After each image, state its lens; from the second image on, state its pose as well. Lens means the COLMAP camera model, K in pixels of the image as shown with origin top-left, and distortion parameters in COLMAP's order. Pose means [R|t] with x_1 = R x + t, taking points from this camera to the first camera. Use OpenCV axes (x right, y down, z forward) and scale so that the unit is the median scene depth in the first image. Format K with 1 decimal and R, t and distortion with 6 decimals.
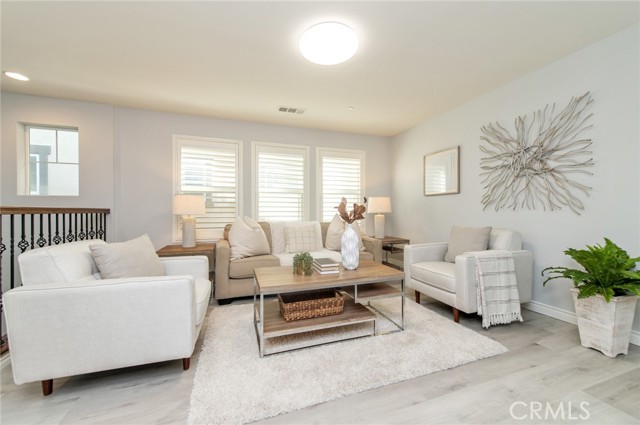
lens RADIAL K [[249.5, 0, 319.1], [0, 249.5, 211.4], [0, 0, 1]] dist [0.009839, -0.002435]
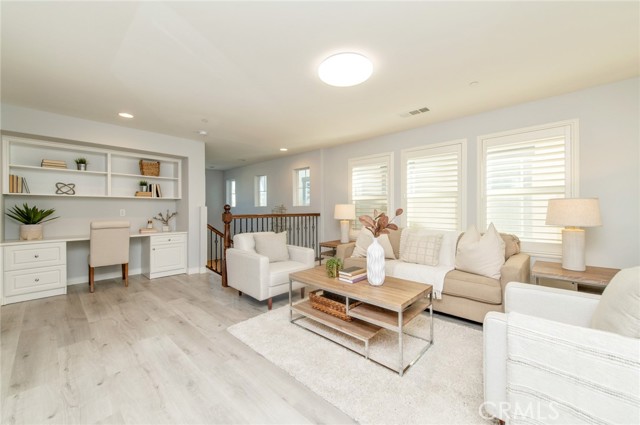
lens RADIAL K [[249.5, 0, 320.4], [0, 249.5, 208.8], [0, 0, 1]] dist [0.009839, -0.002435]
pose [[0.462255, 0.002235, -0.886744, 0.633435], [0.000724, 0.999996, 0.002898, -0.046578], [0.886747, -0.001982, 0.462251, 0.266253]]
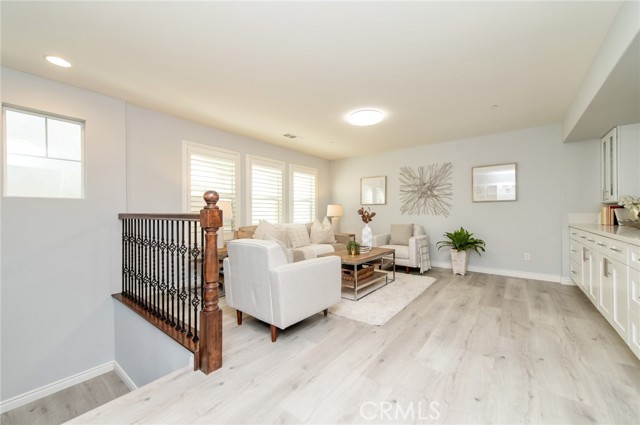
lens RADIAL K [[249.5, 0, 318.5], [0, 249.5, 212.6], [0, 0, 1]] dist [0.009839, -0.002435]
pose [[0.847215, 0.003536, 0.531238, -0.749505], [-0.002334, 0.999993, -0.002934, -0.013070], [-0.531244, 0.001246, 0.847218, -0.176737]]
